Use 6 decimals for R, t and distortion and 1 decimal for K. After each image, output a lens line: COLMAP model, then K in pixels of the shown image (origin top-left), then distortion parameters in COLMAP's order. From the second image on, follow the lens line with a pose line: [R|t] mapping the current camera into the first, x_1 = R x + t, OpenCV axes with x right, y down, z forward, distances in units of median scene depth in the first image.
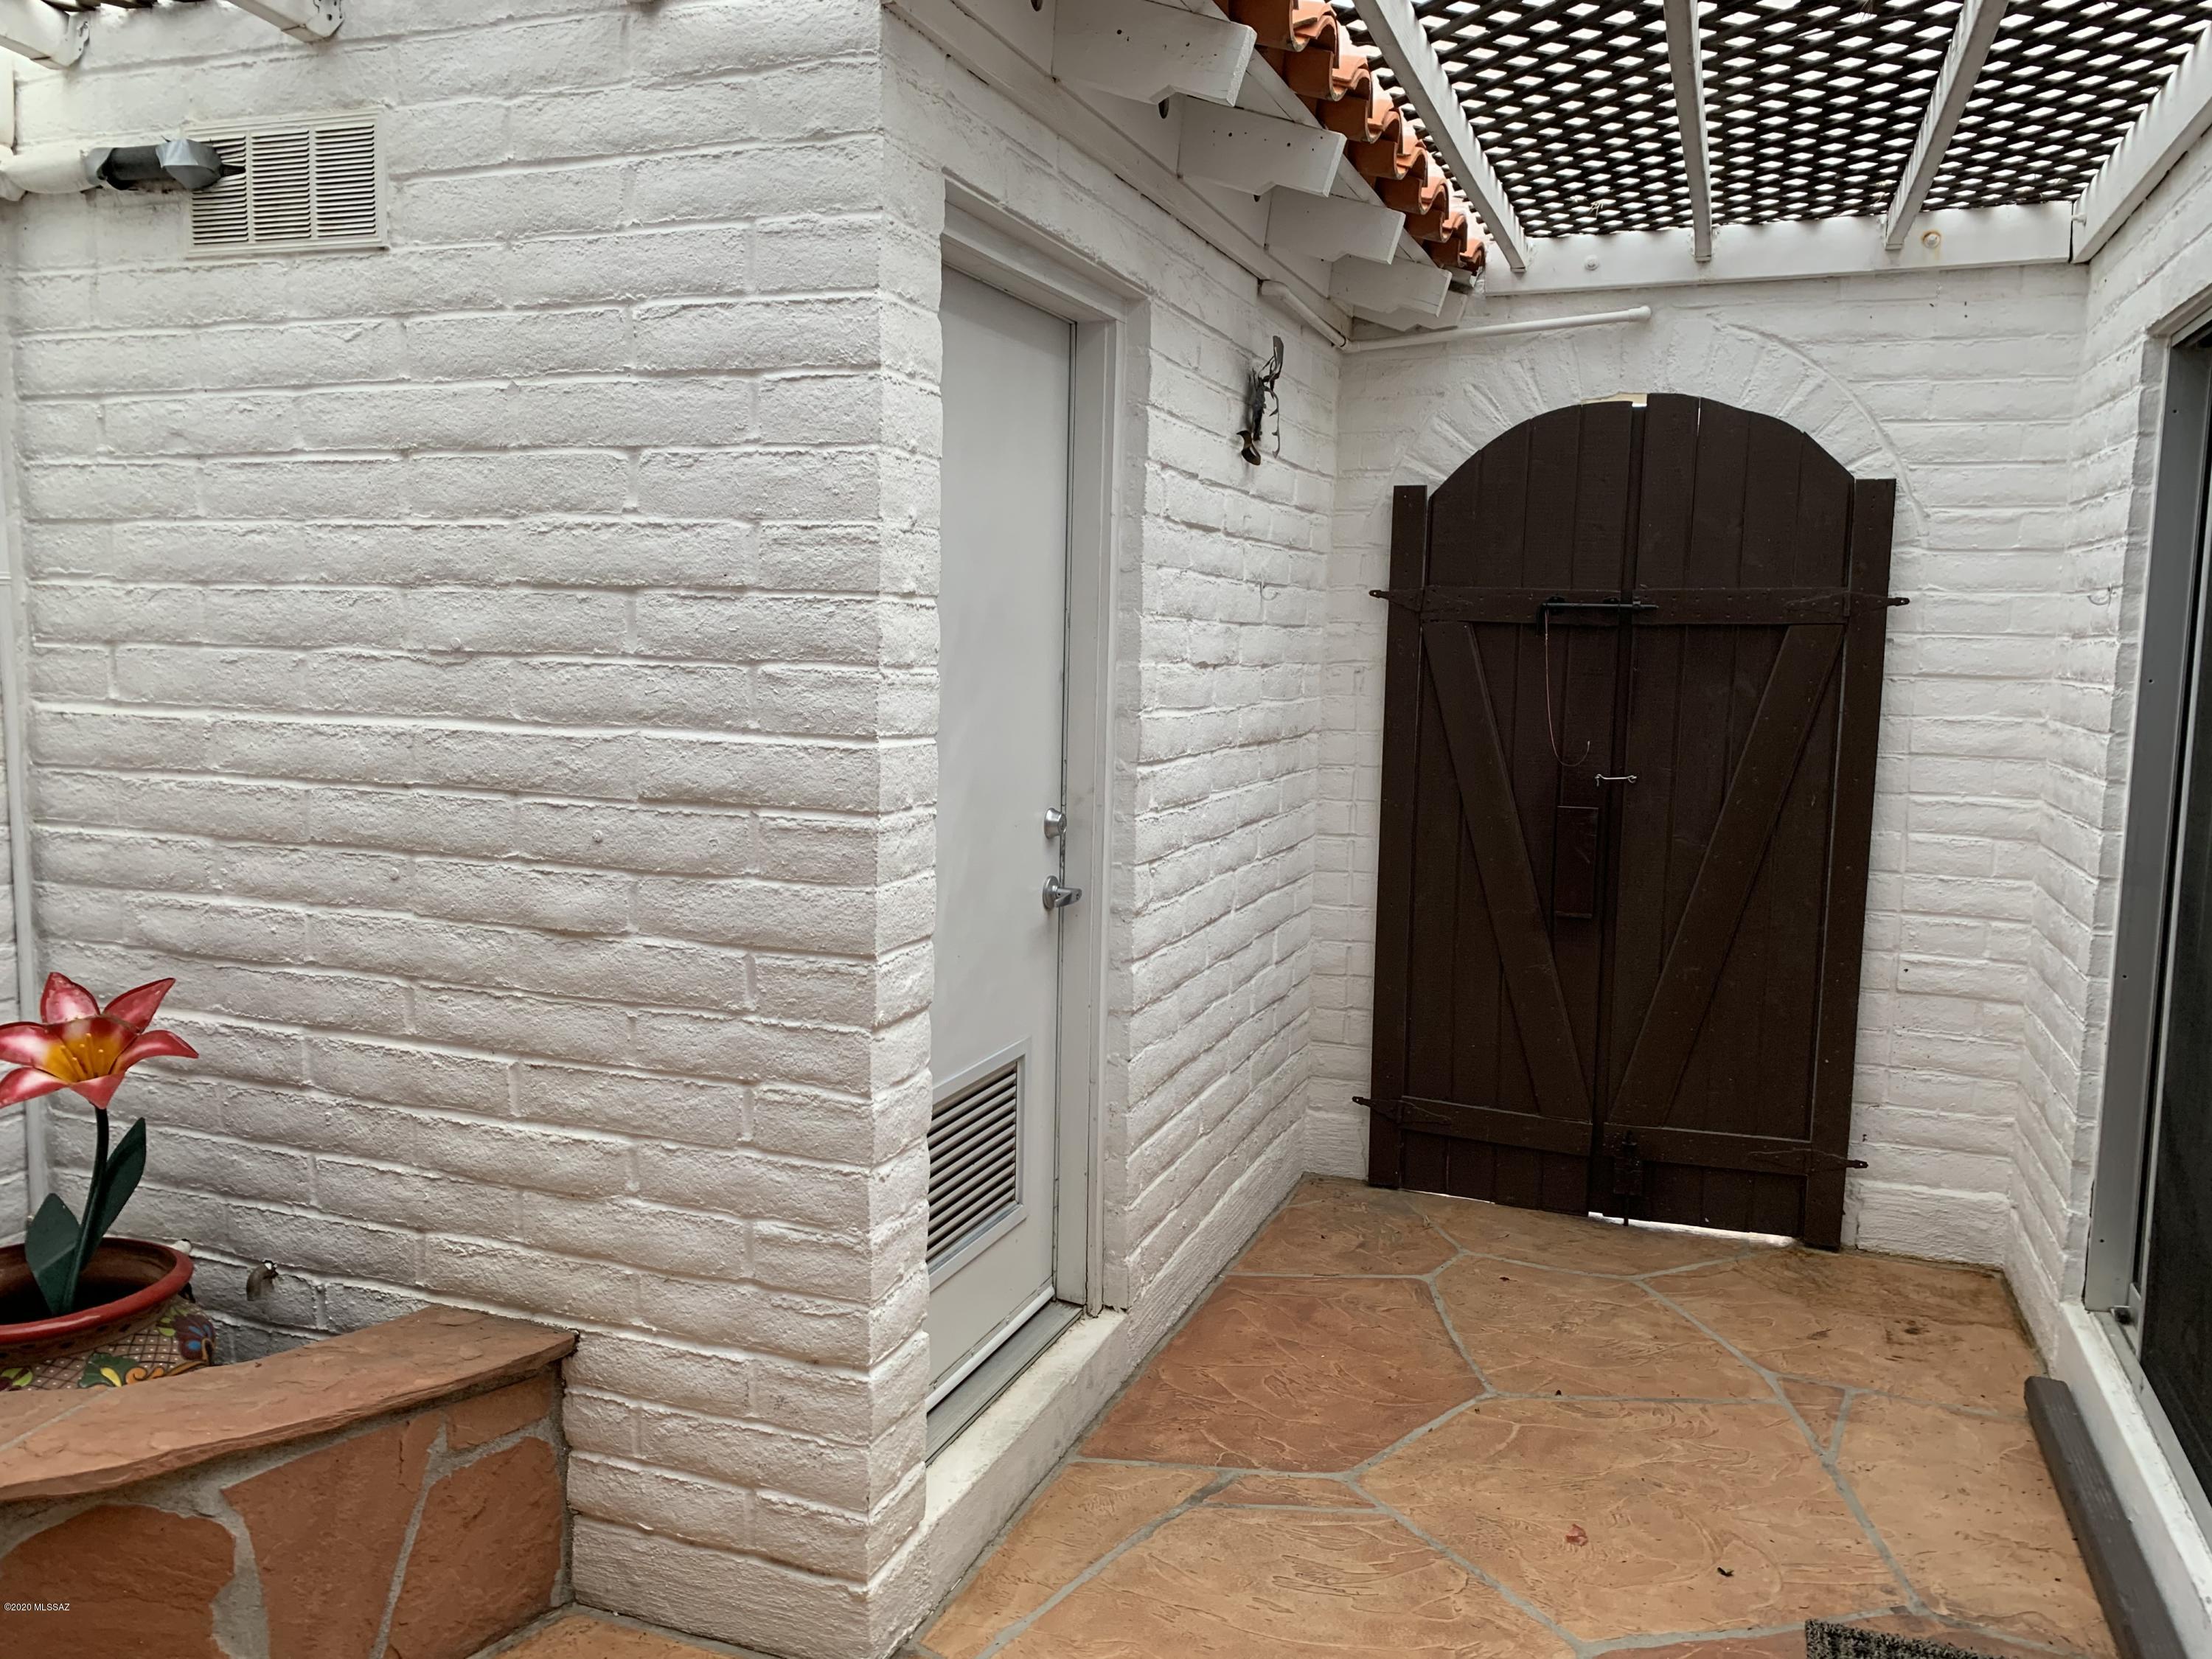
lens RADIAL K [[1712.9, 0, 1113.0], [0, 1712.9, 814.3], [0, 0, 1]] dist [0.035662, -0.062910]
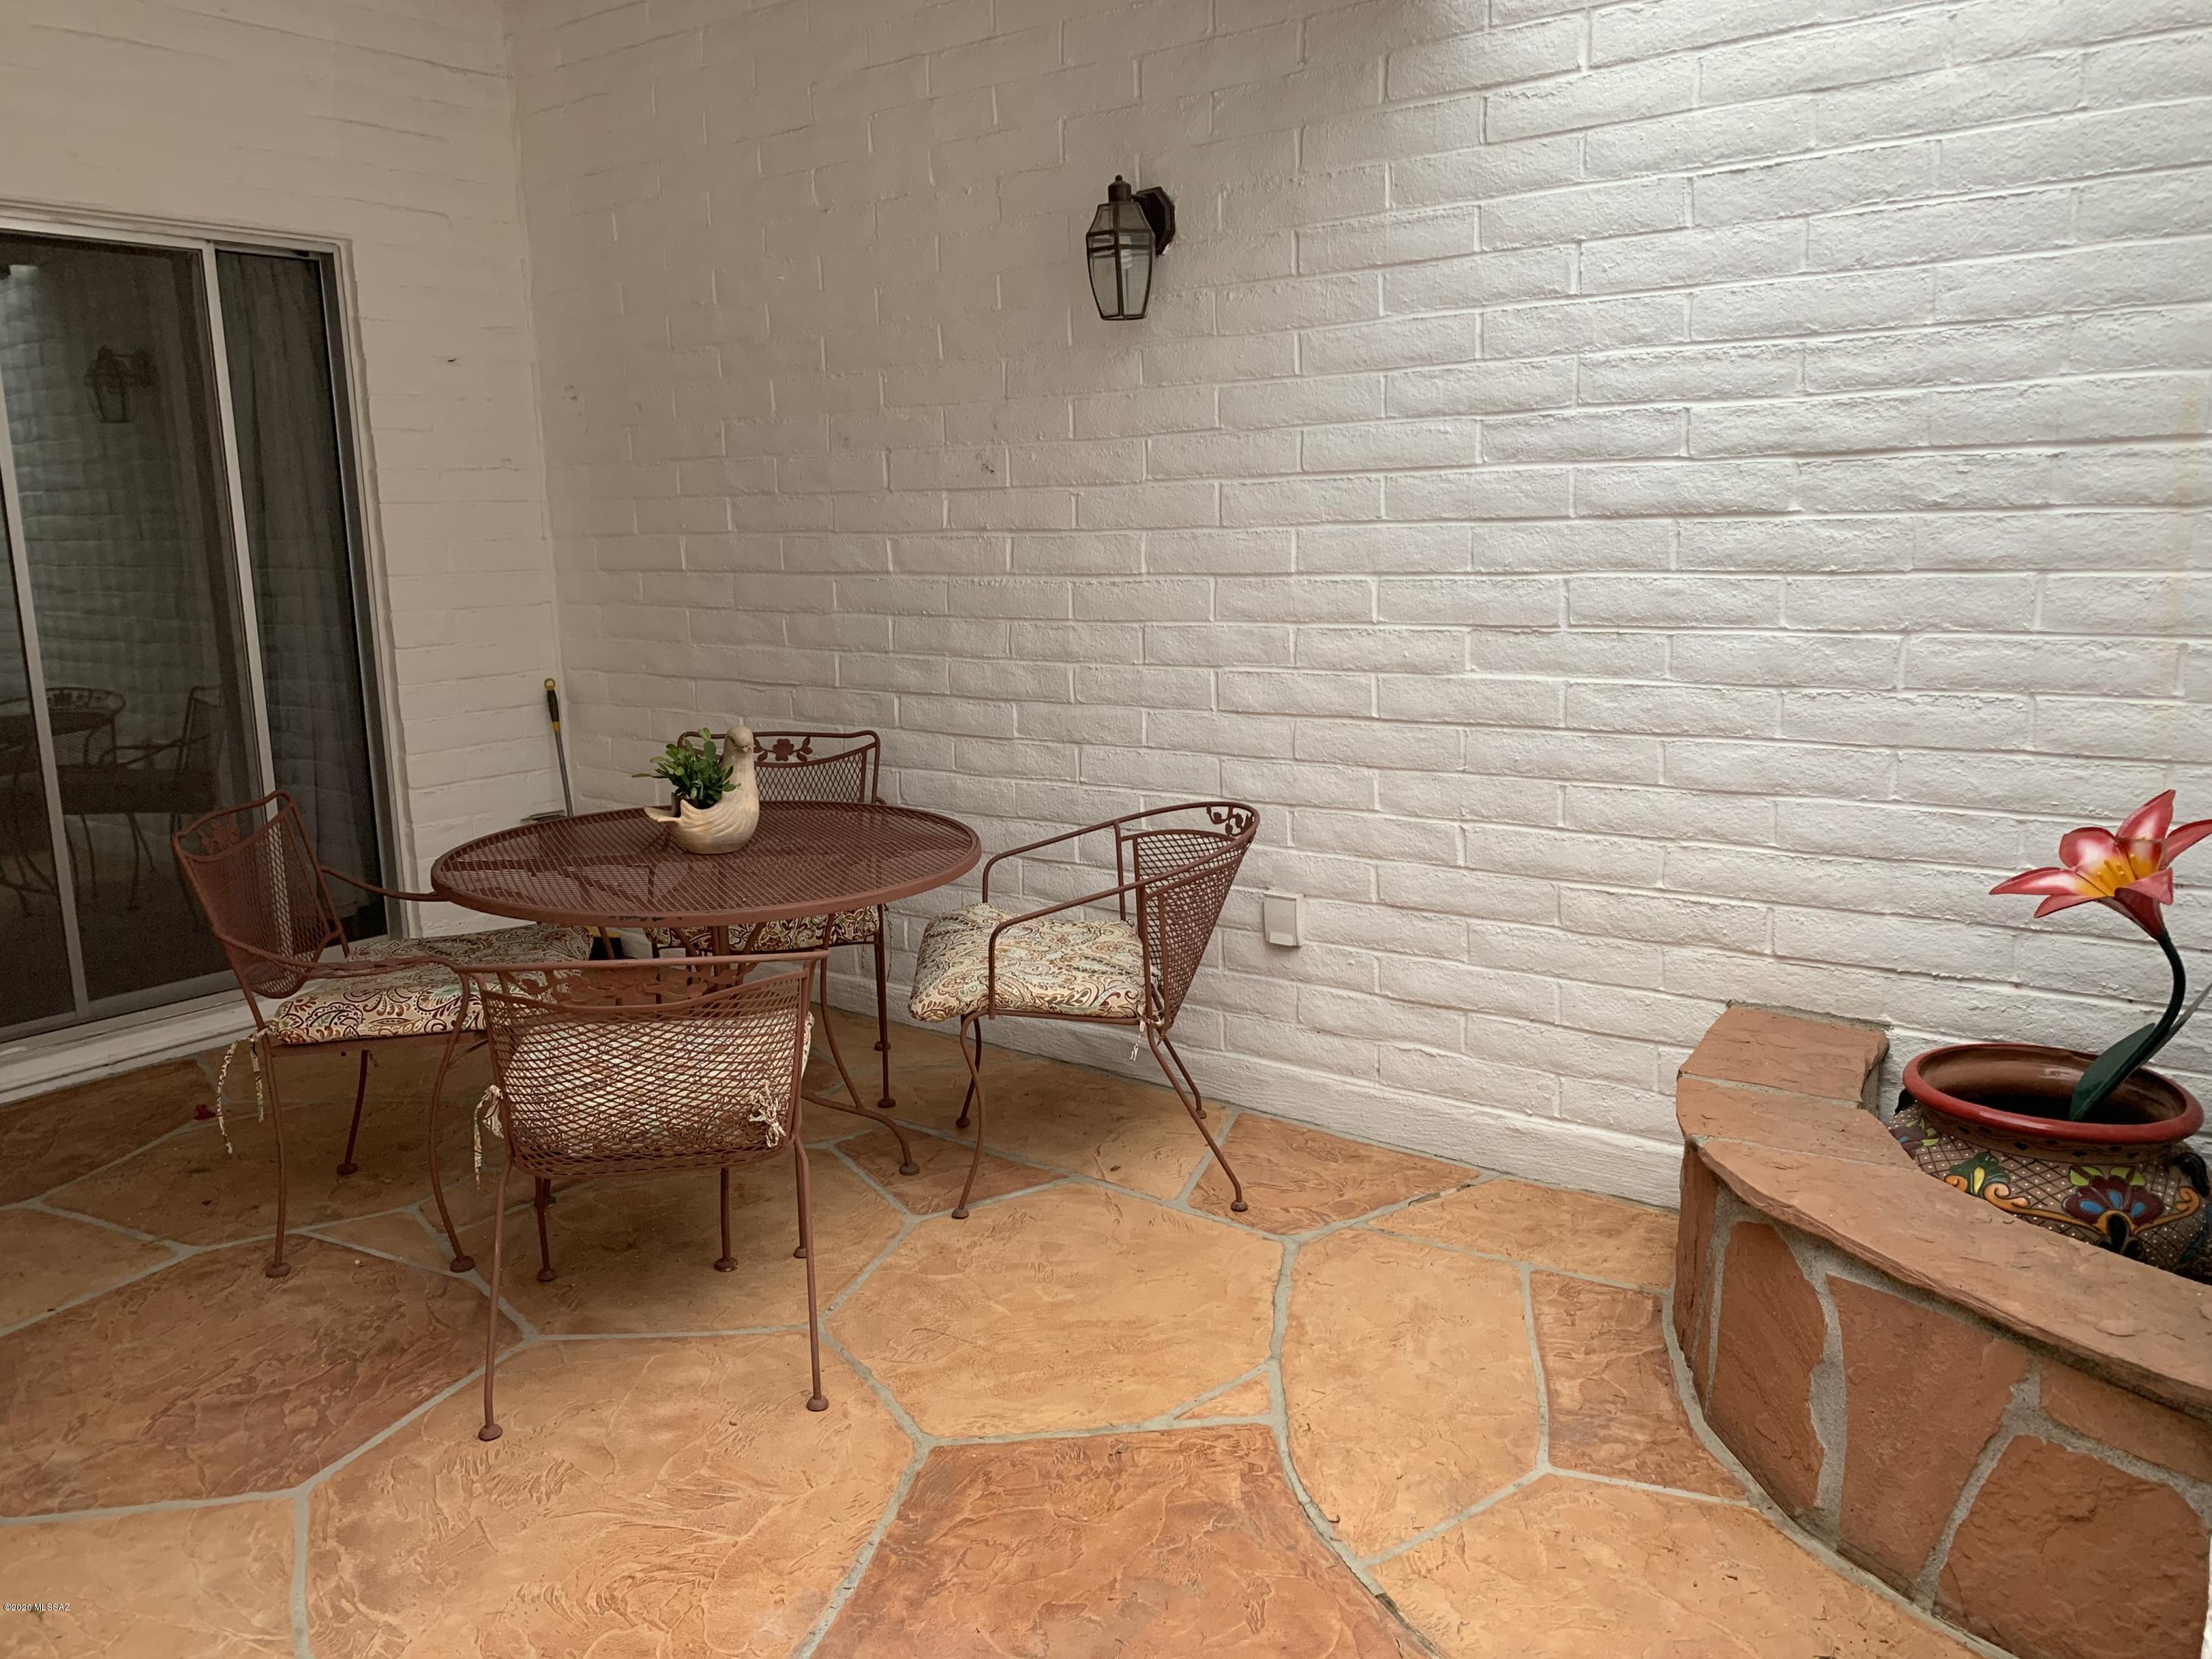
lens RADIAL K [[1712.9, 0, 1109.0], [0, 1712.9, 833.7], [0, 0, 1]] dist [0.035662, -0.062910]
pose [[-0.303169, 0.160554, -0.939314, 0.408624], [-0.080484, 0.977868, 0.193121, -0.016957], [0.949532, 0.134148, -0.283537, 0.672613]]
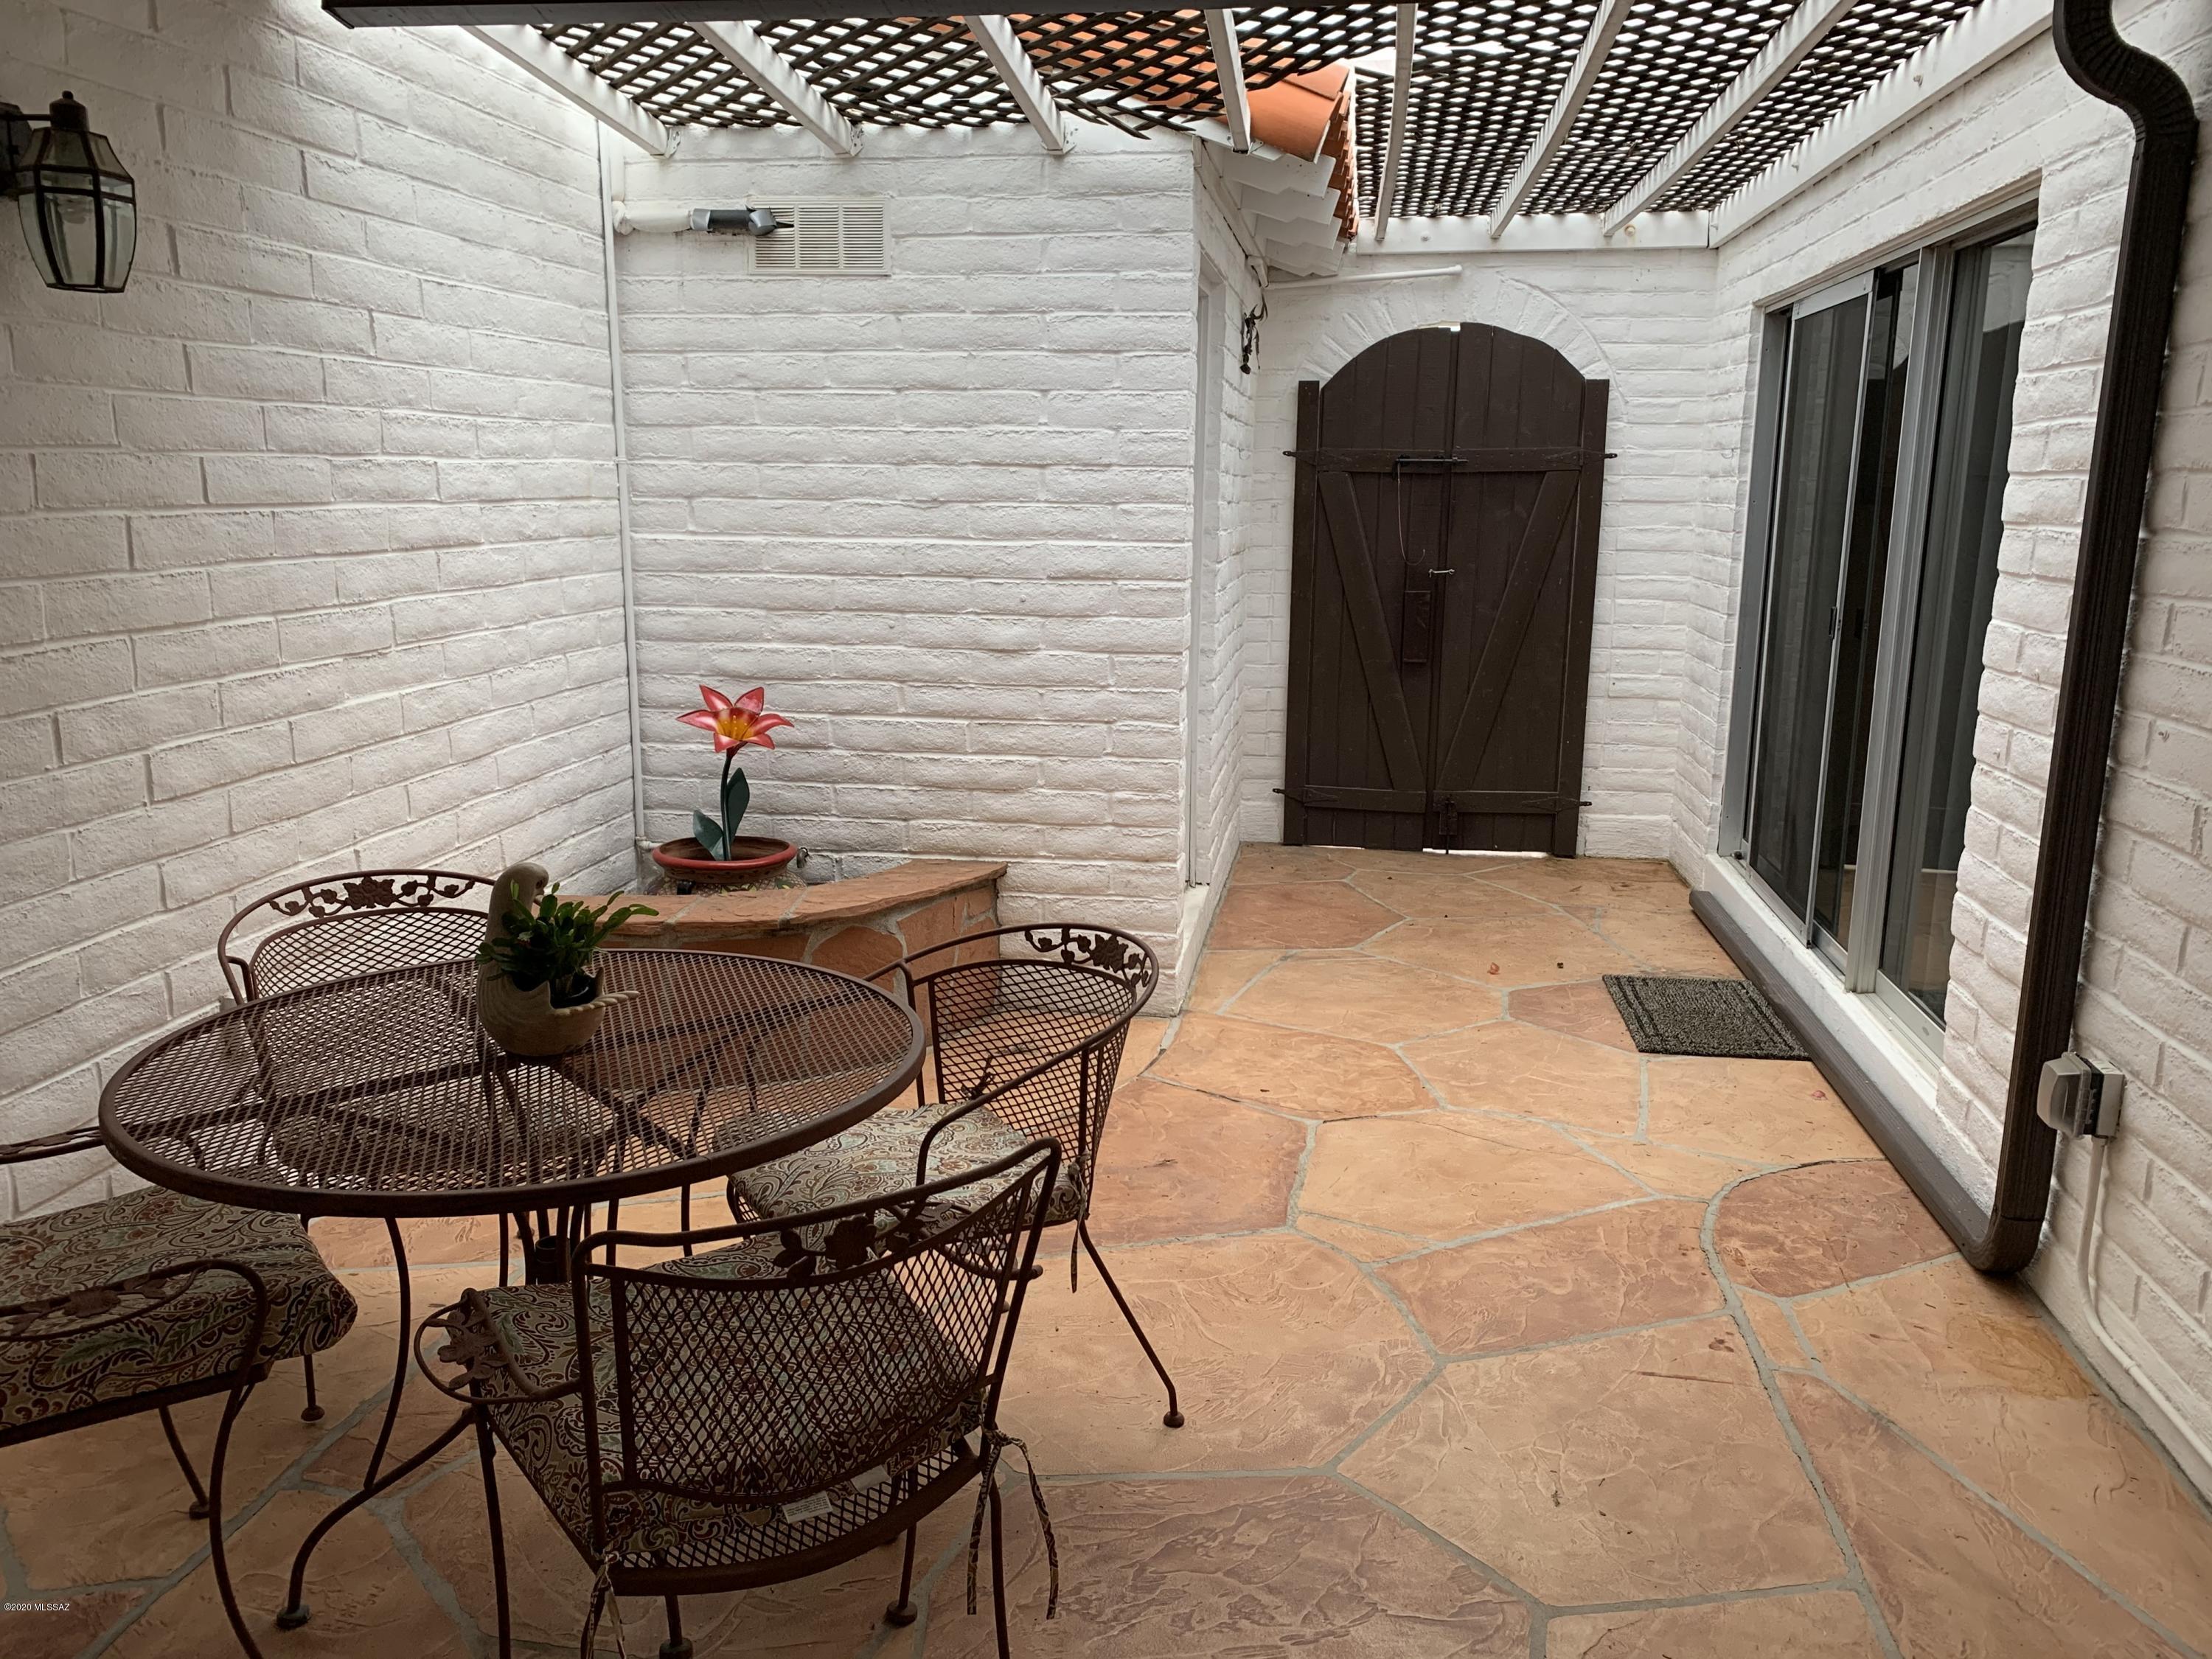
lens RADIAL K [[1712.9, 0, 1105.6], [0, 1712.9, 833.0], [0, 0, 1]] dist [0.035662, -0.062910]
pose [[0.978864, -0.053250, 0.197457, -0.534812], [0.032991, 0.993977, 0.104509, 0.068444], [-0.201833, -0.095786, 0.974725, -0.798321]]
